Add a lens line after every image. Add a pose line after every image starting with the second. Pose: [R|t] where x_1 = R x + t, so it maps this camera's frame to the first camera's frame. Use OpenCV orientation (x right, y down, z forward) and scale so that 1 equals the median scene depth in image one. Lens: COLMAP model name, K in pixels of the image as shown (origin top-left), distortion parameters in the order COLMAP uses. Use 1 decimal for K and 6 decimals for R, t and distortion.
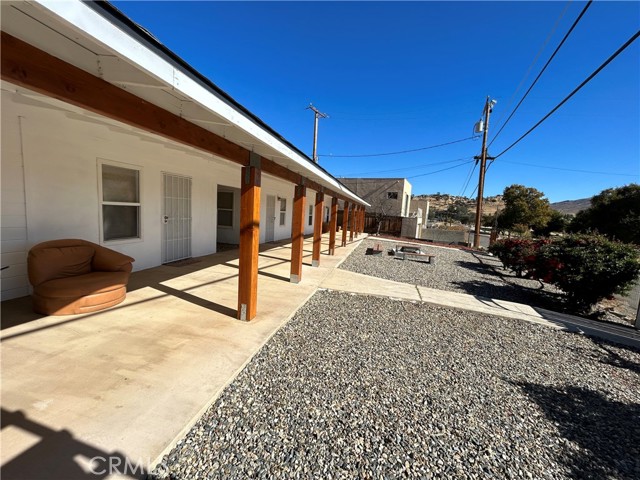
lens RADIAL K [[256.2, 0, 320.0], [0, 256.2, 240.0], [0, 0, 1]] dist [0.000387, -0.000270]
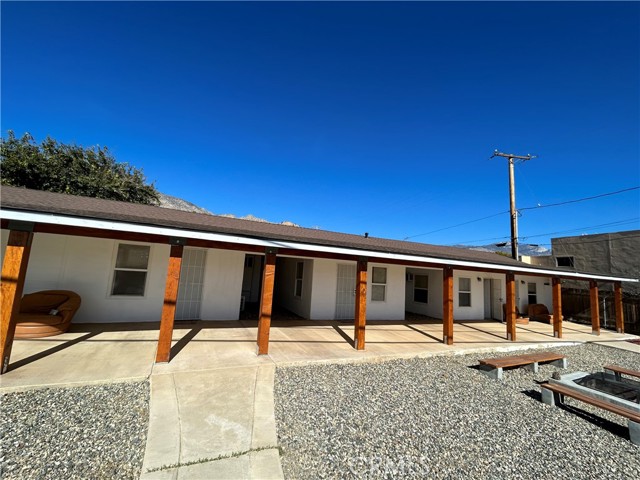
lens RADIAL K [[256.2, 0, 320.0], [0, 256.2, 240.0], [0, 0, 1]] dist [0.000387, -0.000270]
pose [[0.647233, -0.084981, -0.757541, 0.085541], [-0.125509, 0.968324, -0.215859, -0.011074], [0.751889, 0.234789, 0.616066, 0.076822]]
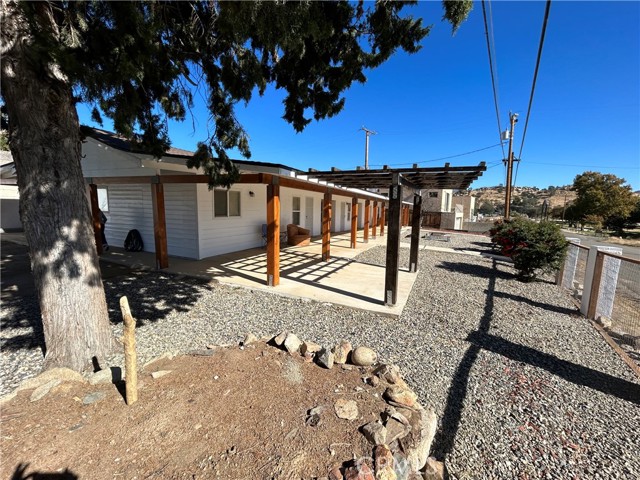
lens RADIAL K [[256.2, 0, 320.0], [0, 256.2, 240.0], [0, 0, 1]] dist [0.000387, -0.000270]
pose [[0.982027, -0.019456, -0.187735, -0.006924], [0.019646, 0.999807, -0.000845, 0.012307], [0.187715, -0.002858, 0.982219, -0.117156]]
